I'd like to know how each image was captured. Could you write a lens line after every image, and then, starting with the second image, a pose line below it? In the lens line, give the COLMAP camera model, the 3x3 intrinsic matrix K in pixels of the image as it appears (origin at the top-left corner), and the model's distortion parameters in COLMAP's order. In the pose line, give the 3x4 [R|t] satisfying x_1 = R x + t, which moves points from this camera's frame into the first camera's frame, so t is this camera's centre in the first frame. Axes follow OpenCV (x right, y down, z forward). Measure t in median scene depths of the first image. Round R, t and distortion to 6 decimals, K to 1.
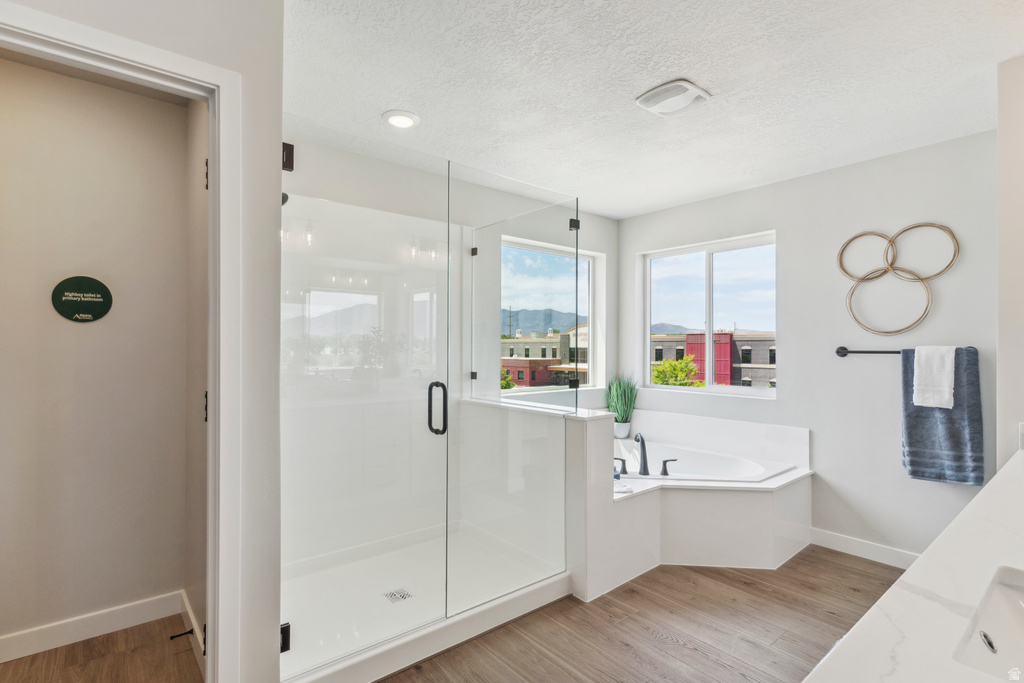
lens RADIAL K [[492.7, 0, 505.1], [0, 492.7, 343.7], [0, 0, 1]] dist [0.002648, -0.000050]
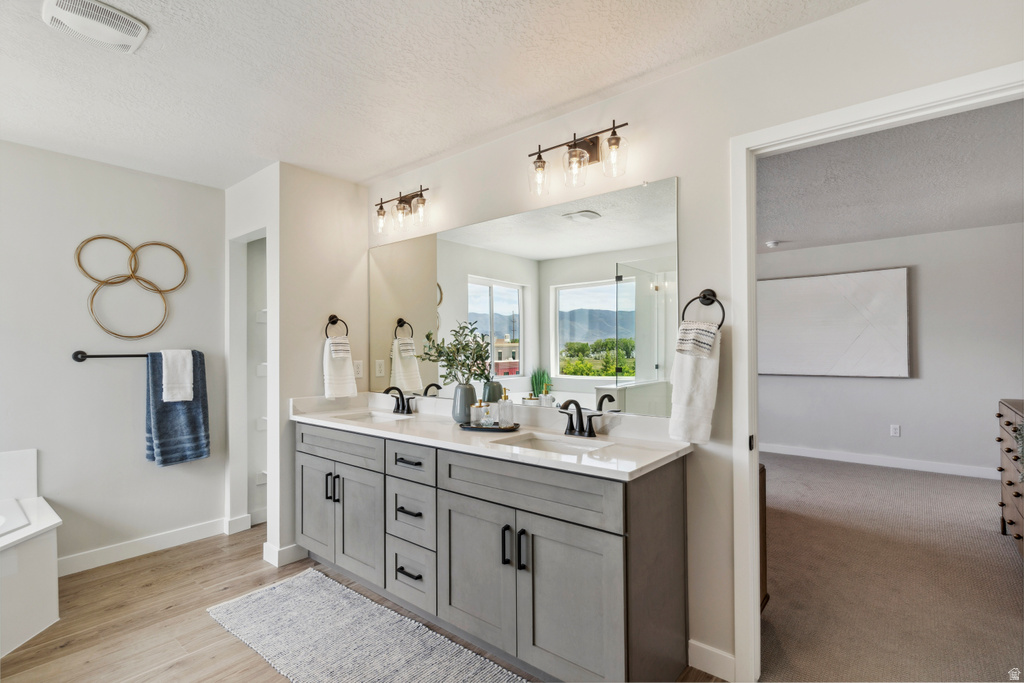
lens RADIAL K [[492.7, 0, 505.1], [0, 492.7, 343.7], [0, 0, 1]] dist [0.002648, -0.000050]
pose [[-0.187907, 0.007902, 0.982155, -0.442211], [-0.001790, 0.999963, -0.008388, -0.001203], [-0.982185, -0.003334, -0.187886, 0.448624]]
